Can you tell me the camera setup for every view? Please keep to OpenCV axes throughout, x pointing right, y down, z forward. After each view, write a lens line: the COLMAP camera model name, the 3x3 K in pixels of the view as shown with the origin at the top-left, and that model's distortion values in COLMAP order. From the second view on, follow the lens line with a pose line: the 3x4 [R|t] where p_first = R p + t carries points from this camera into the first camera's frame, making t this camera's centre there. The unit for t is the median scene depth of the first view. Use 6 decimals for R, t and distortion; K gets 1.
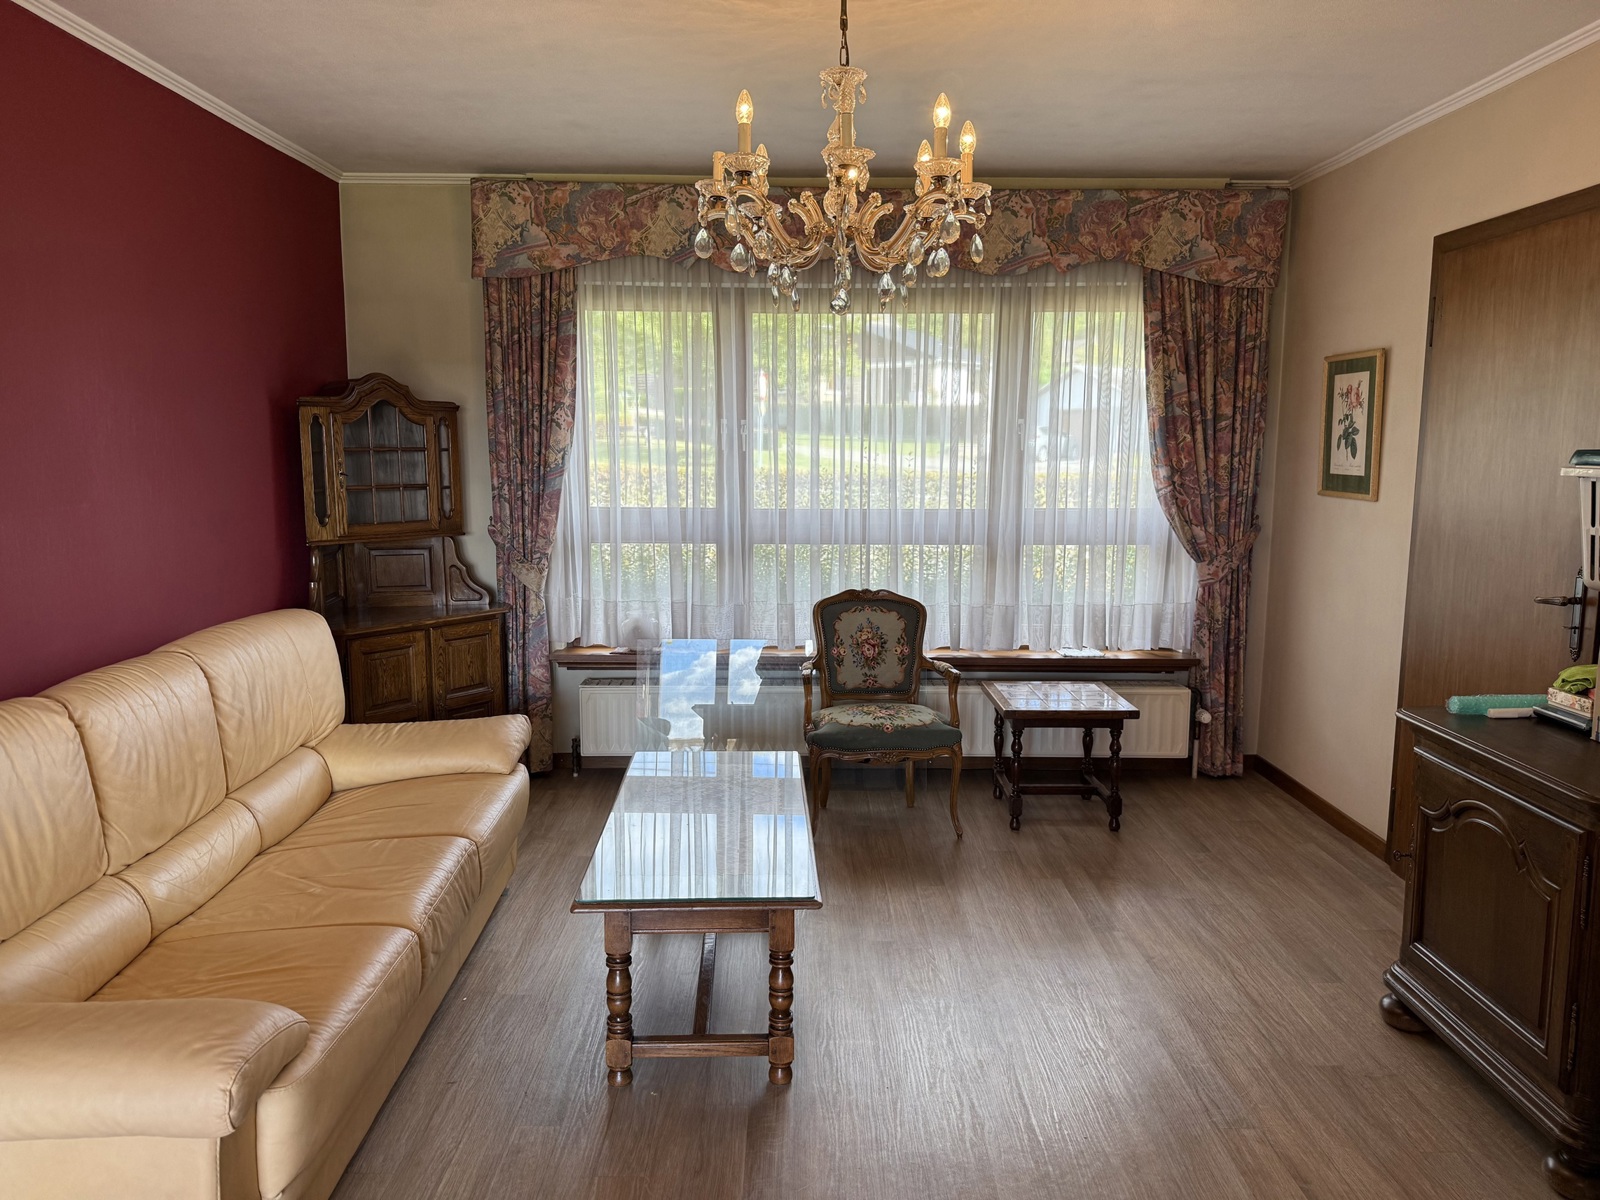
lens RADIAL K [[1144.6, 0, 789.8], [0, 1144.6, 603.4], [0, 0, 1]] dist [0.038061, -0.024060]
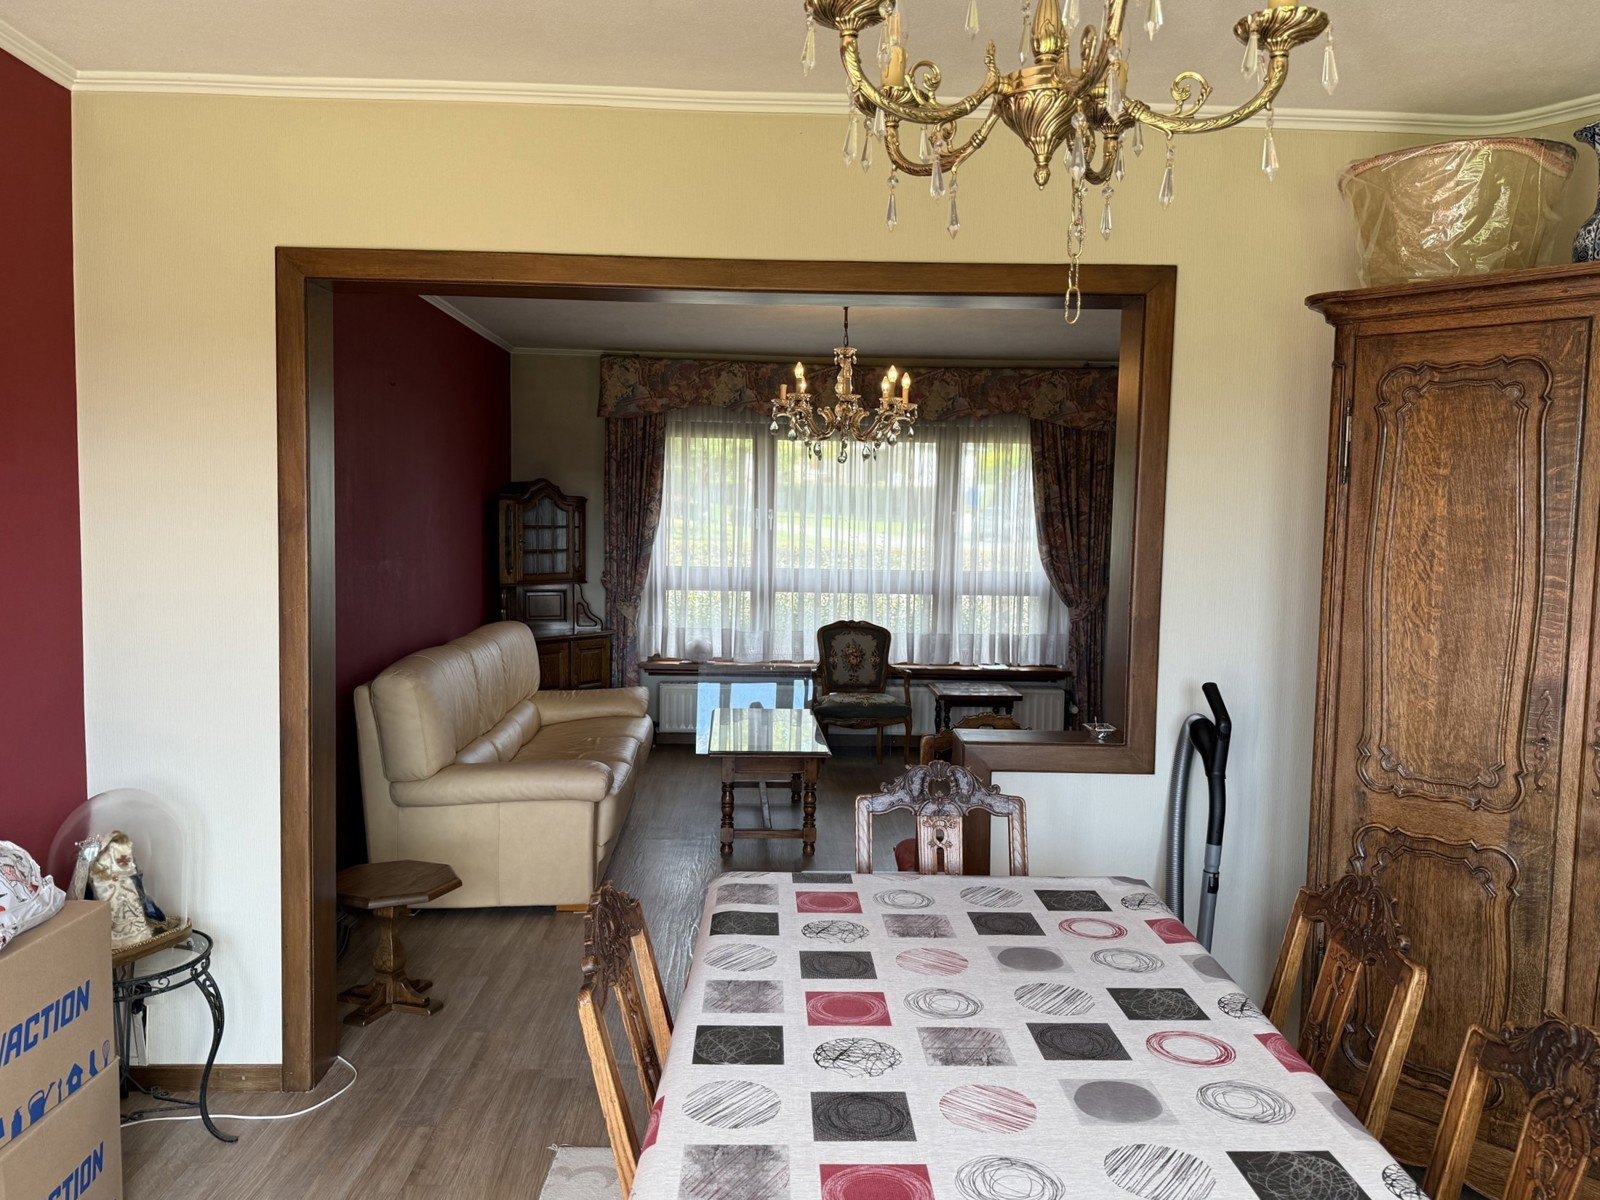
lens RADIAL K [[1144.6, 0, 800.9], [0, 1144.6, 593.2], [0, 0, 1]] dist [0.038061, -0.024060]
pose [[0.999527, 0.012384, 0.028164, -0.043971], [-0.010196, 0.997012, -0.076571, 0.067394], [-0.029029, 0.076248, 0.996666, -0.518789]]
